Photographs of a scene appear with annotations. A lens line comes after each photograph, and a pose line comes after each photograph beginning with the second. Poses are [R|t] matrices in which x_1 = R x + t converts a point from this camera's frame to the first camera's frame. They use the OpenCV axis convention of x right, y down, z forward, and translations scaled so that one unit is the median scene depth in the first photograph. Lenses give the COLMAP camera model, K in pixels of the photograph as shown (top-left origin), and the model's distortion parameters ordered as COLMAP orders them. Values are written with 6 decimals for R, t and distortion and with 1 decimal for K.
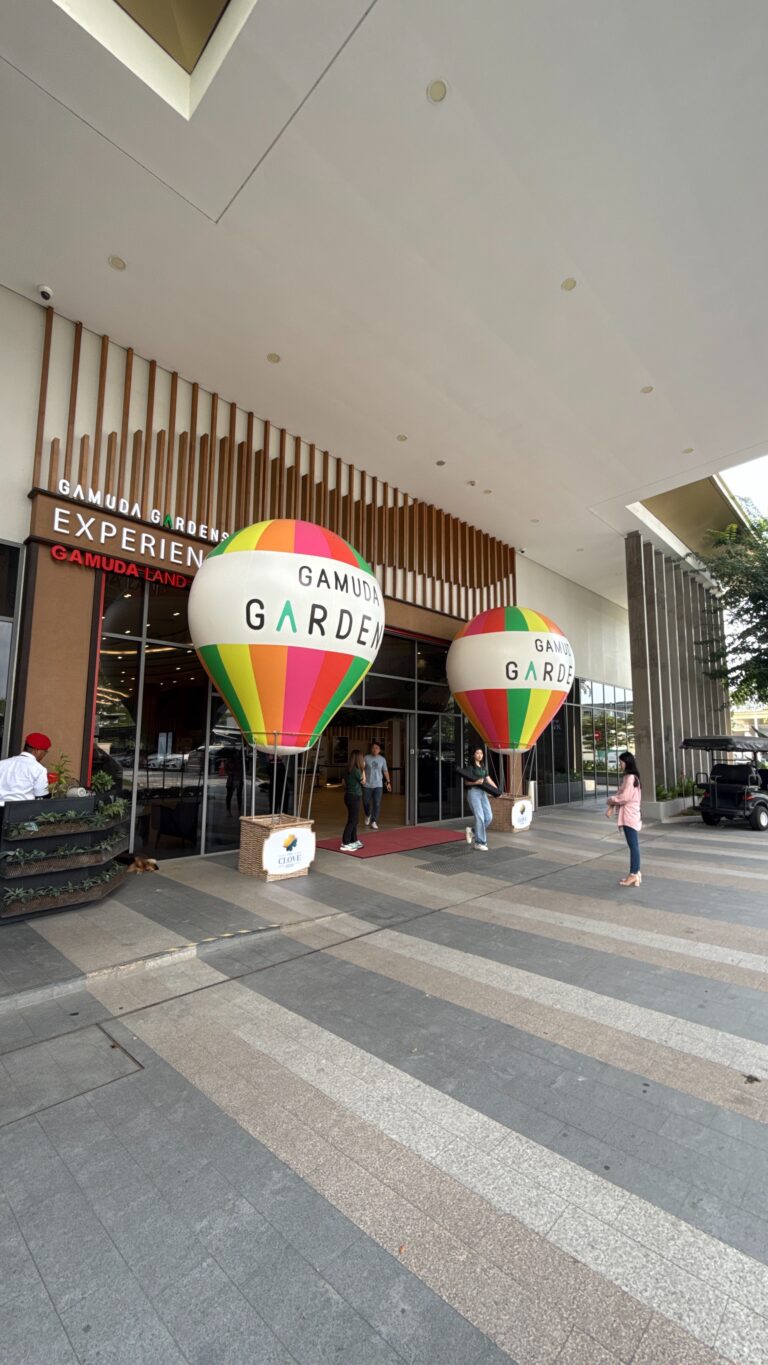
lens RADIAL K [[543.8, 0, 408.5], [0, 543.8, 683.5], [0, 0, 1]] dist [-0.000022, 0.000075]
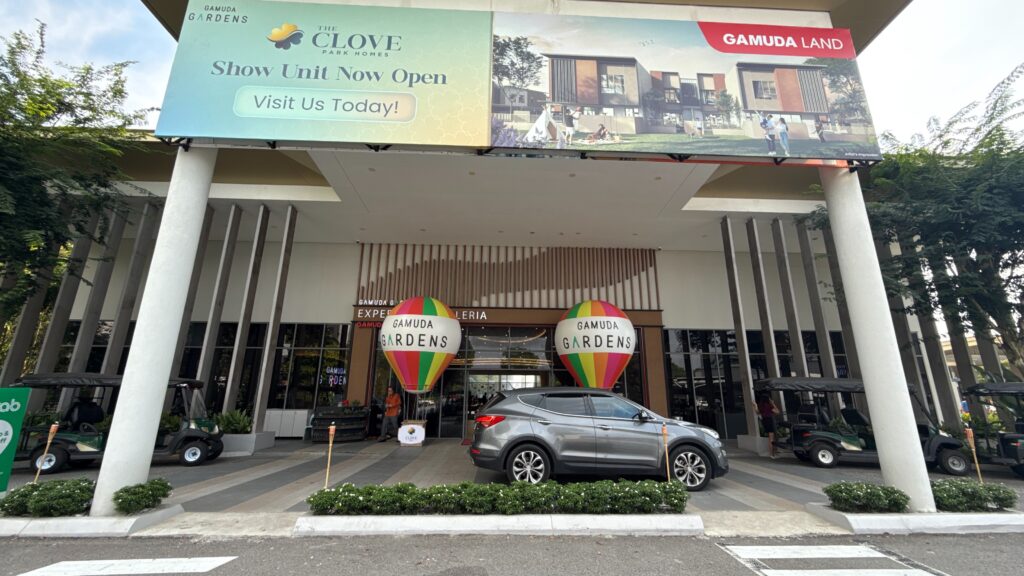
lens RADIAL K [[407.9, 0, 512.0], [0, 407.9, 288.0], [0, 0, 1]] dist [-0.000022, 0.000075]
pose [[0.710502, -0.182587, -0.679594, 1.532425], [0.082299, 0.980685, -0.177440, 0.029850], [0.698866, 0.070142, 0.711805, -0.023932]]
